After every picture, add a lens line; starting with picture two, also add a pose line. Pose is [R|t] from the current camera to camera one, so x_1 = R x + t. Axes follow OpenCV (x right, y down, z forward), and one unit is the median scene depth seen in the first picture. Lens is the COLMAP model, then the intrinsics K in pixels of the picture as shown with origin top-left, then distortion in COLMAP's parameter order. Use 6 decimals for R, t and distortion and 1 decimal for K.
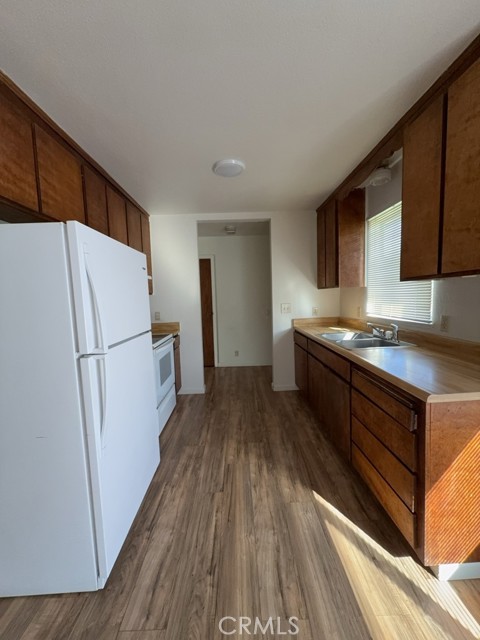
lens RADIAL K [[254.6, 0, 240.0], [0, 254.6, 320.0], [0, 0, 1]] dist [0.000397, 0.000041]
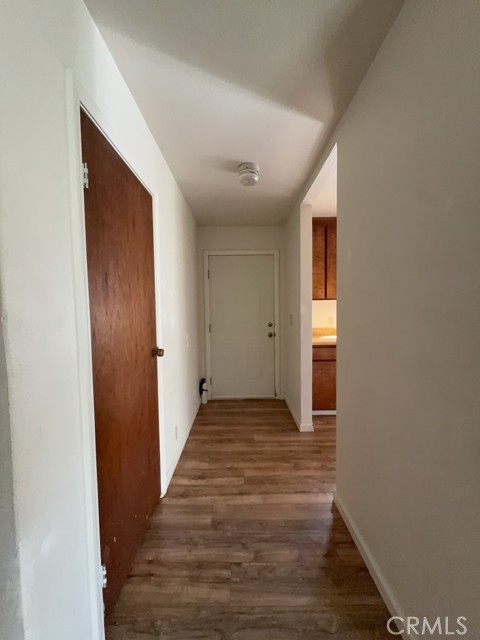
lens RADIAL K [[254.6, 0, 240.0], [0, 254.6, 320.0], [0, 0, 1]] dist [0.000397, 0.000041]
pose [[0.018522, -0.017473, 0.999676, -1.366989], [0.102595, 0.994603, 0.015483, -0.196971], [-0.994551, 0.102275, 0.020215, 2.511212]]
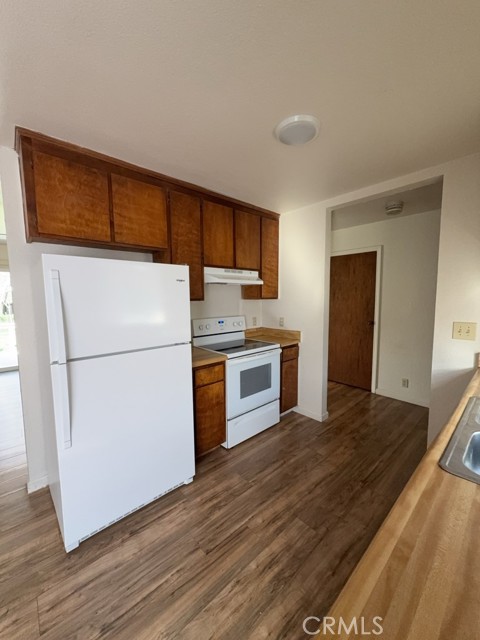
lens RADIAL K [[254.6, 0, 240.0], [0, 254.6, 320.0], [0, 0, 1]] dist [0.000397, 0.000041]
pose [[0.657722, 0.095233, -0.747216, 0.567800], [-0.079124, 0.995223, 0.057195, -0.132317], [0.749093, 0.021505, 0.662115, 0.553171]]
